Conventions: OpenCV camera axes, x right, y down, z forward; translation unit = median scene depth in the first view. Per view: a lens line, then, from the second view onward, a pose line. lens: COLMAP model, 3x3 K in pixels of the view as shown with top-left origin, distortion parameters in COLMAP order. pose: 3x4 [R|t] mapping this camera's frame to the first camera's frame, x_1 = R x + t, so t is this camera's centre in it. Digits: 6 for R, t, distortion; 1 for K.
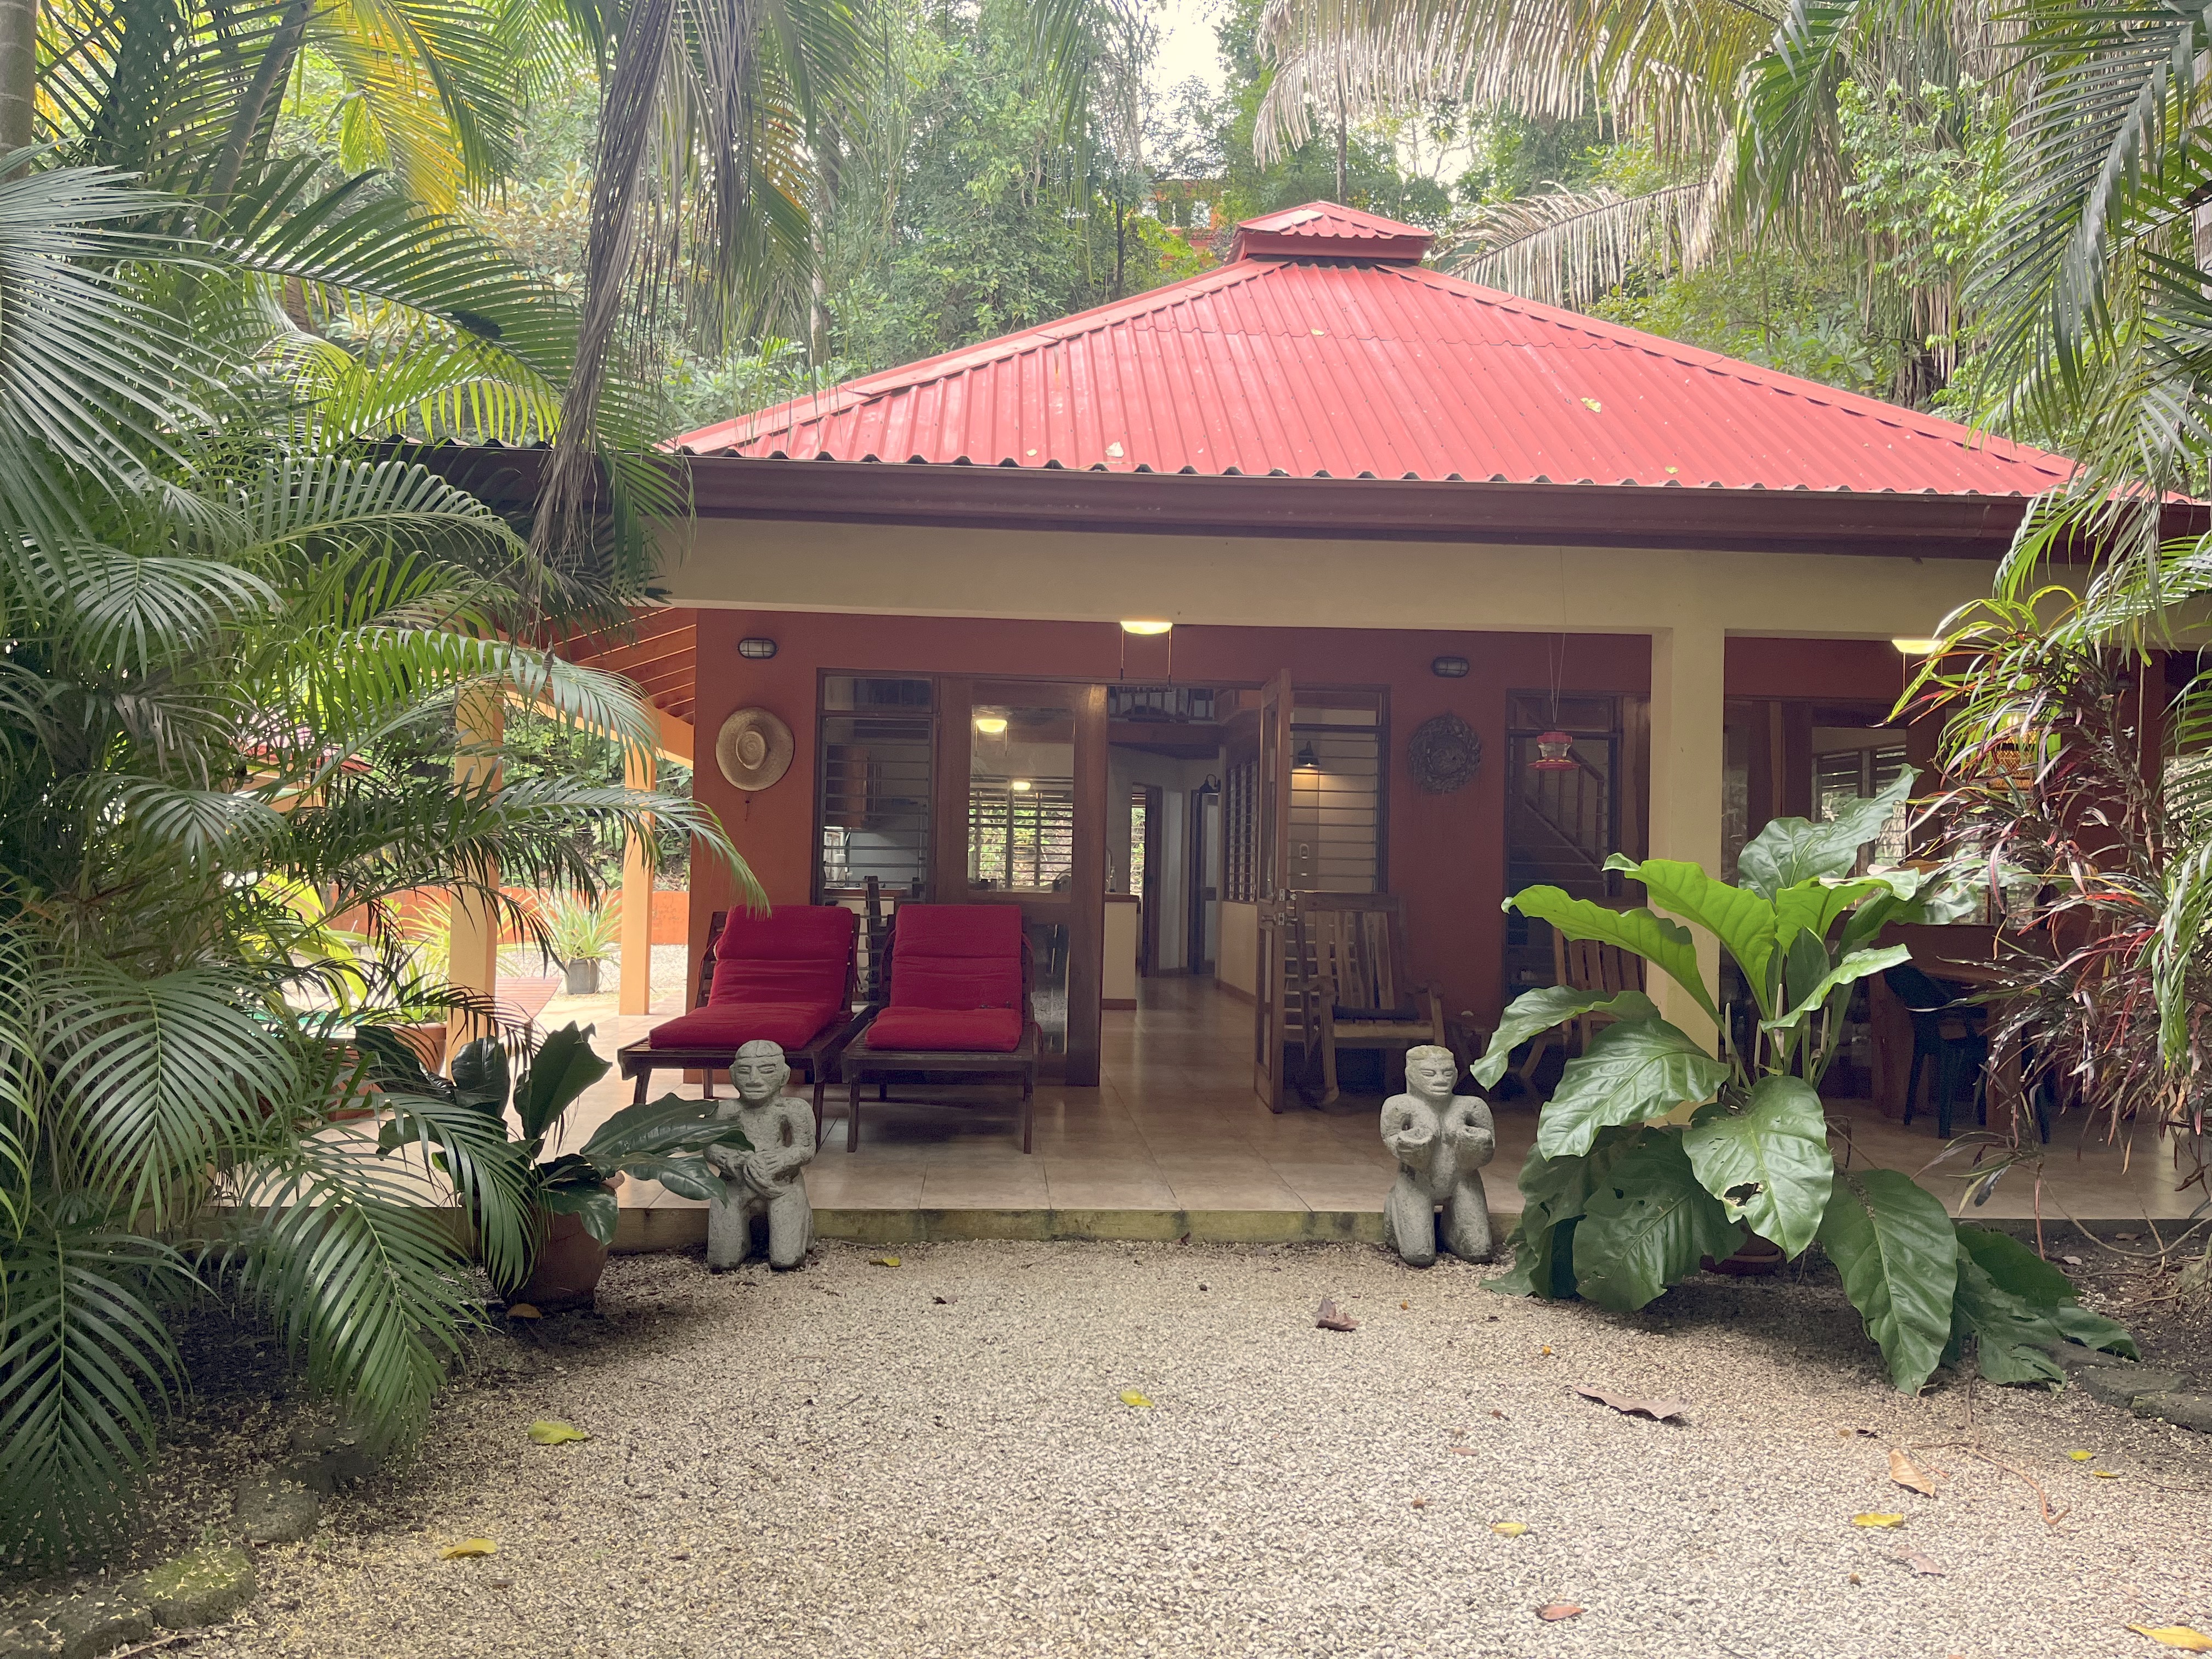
lens RADIAL K [[1691.5, 0, 1106.0], [0, 1691.5, 829.5], [0, 0, 1]] dist [0.071534, -0.106114]
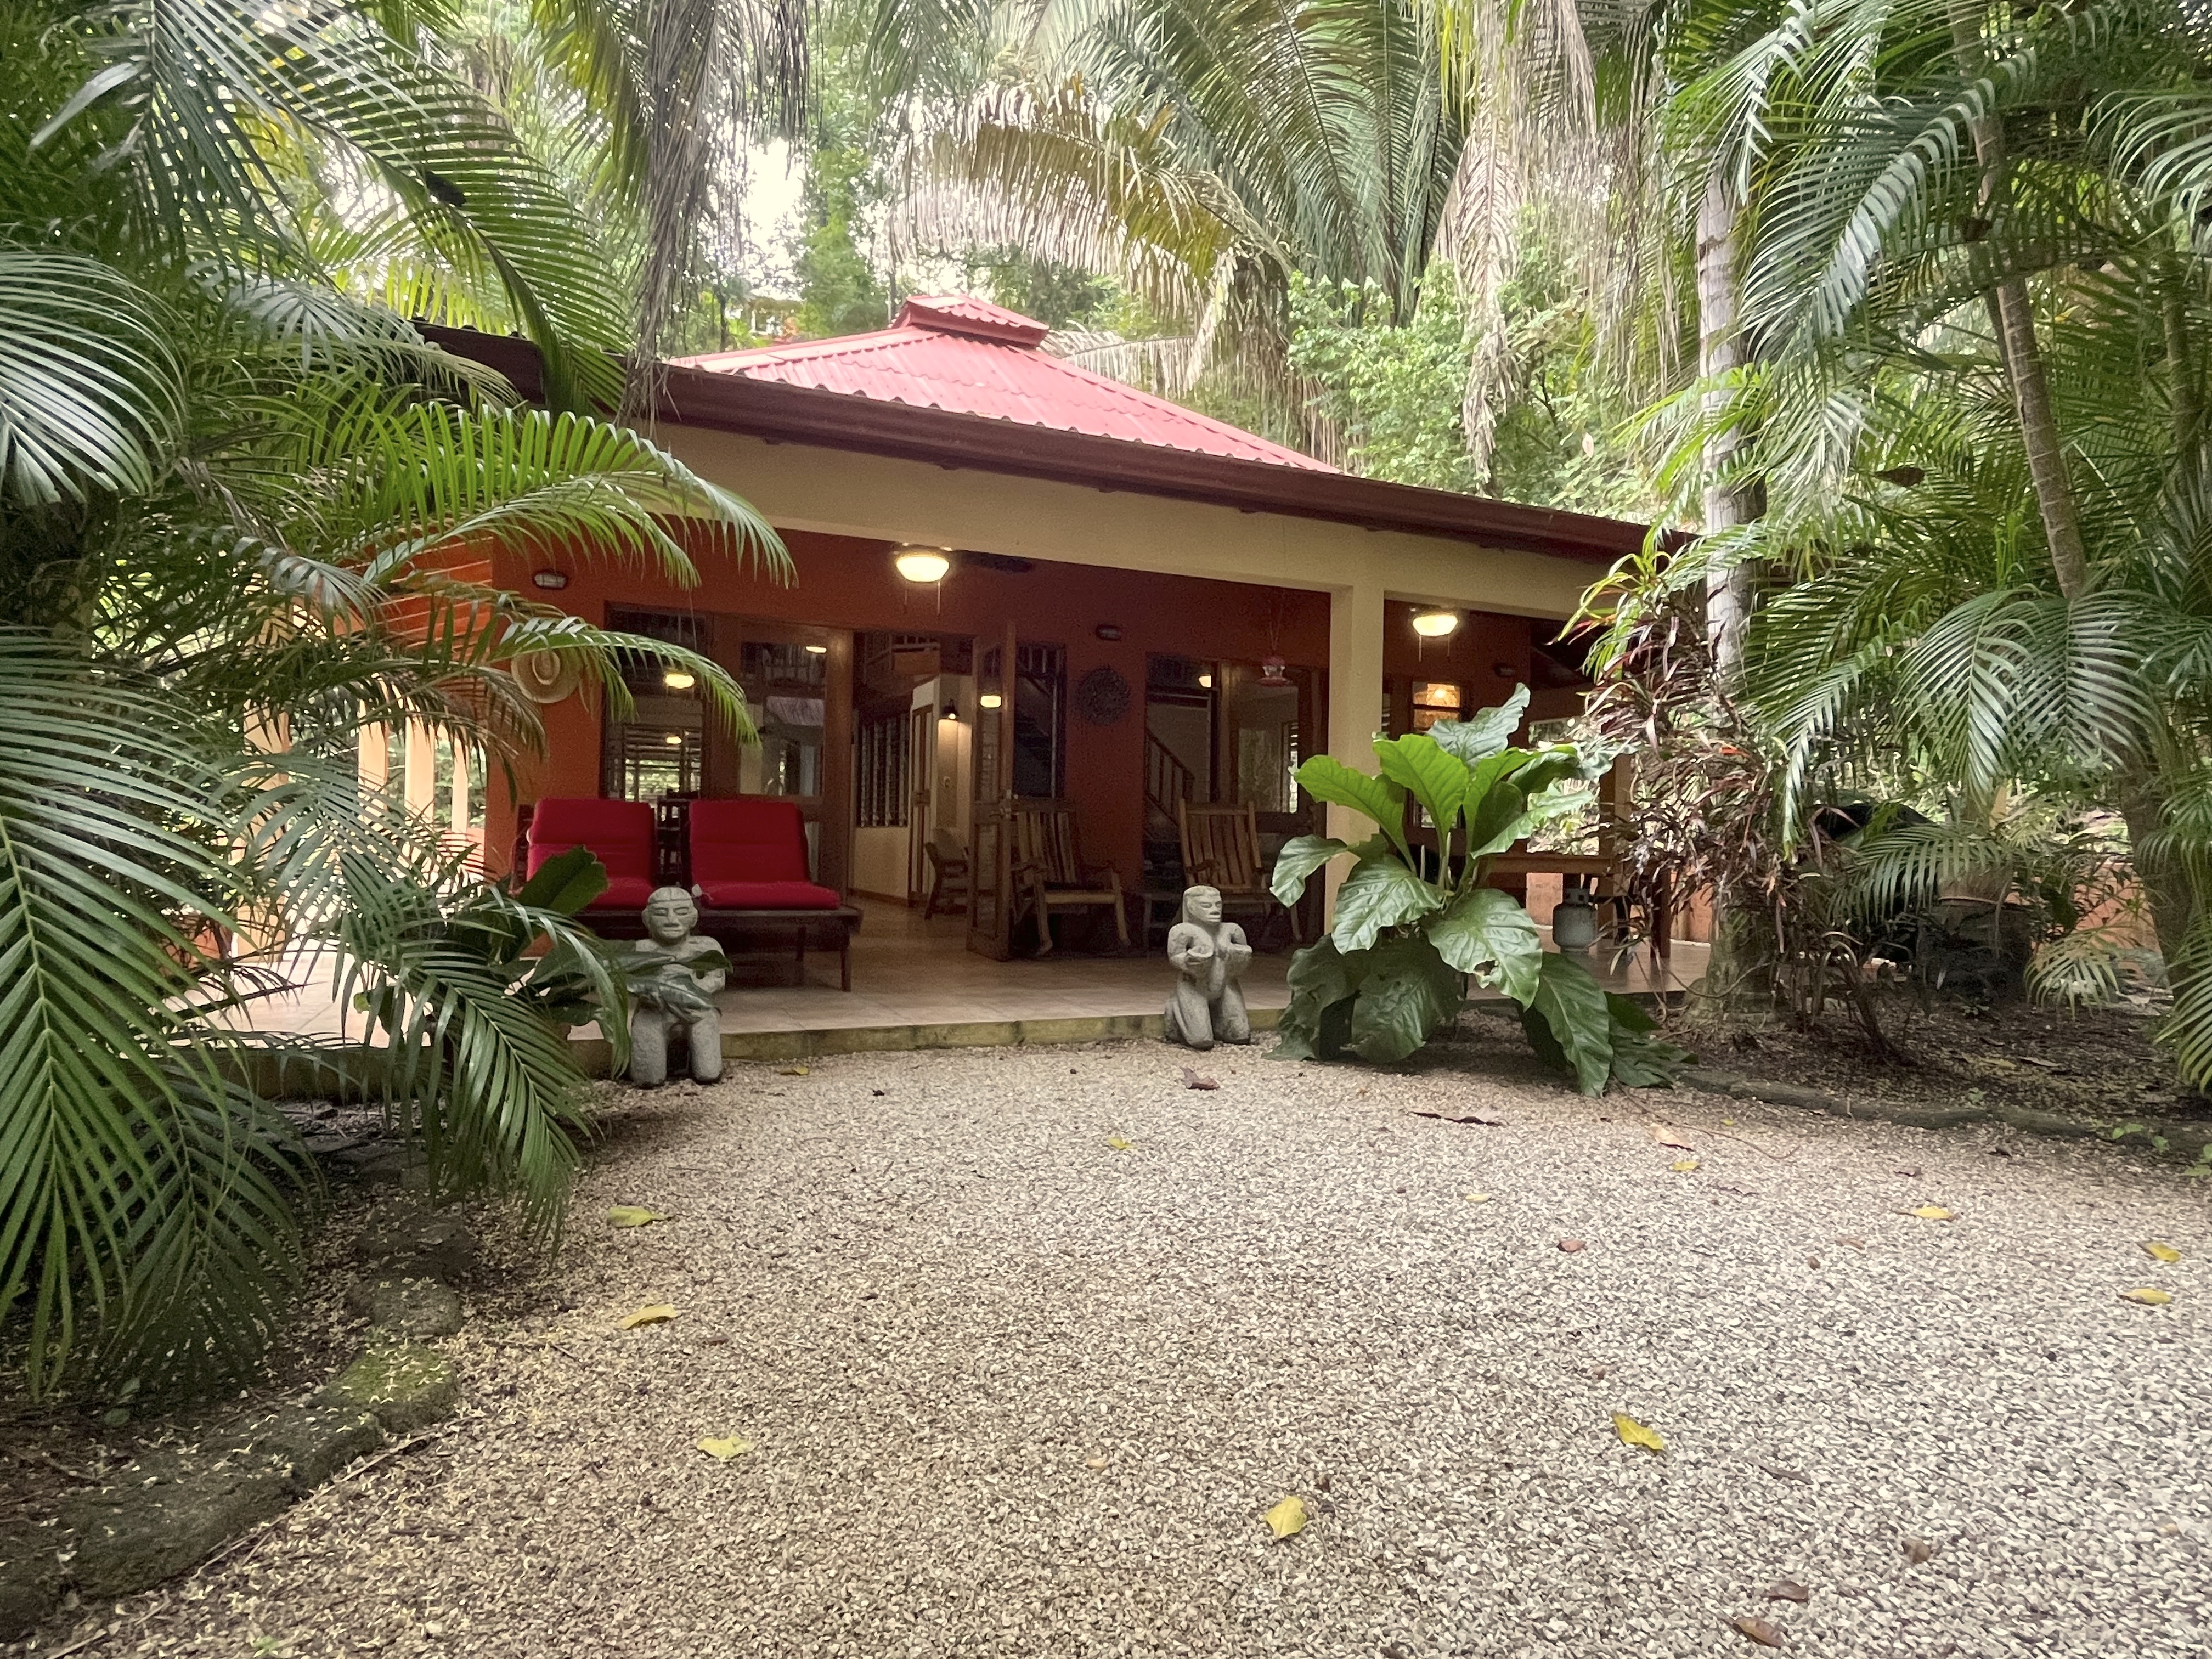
lens RADIAL K [[1218.2, 0, 1106.0], [0, 1218.2, 829.5], [0, 0, 1]] dist [-0.003390, -0.001321]
pose [[0.938236, 0.002834, 0.345985, -0.269270], [-0.010242, 0.999756, 0.019587, 0.084054], [-0.345845, -0.021921, 0.938036, 0.173334]]
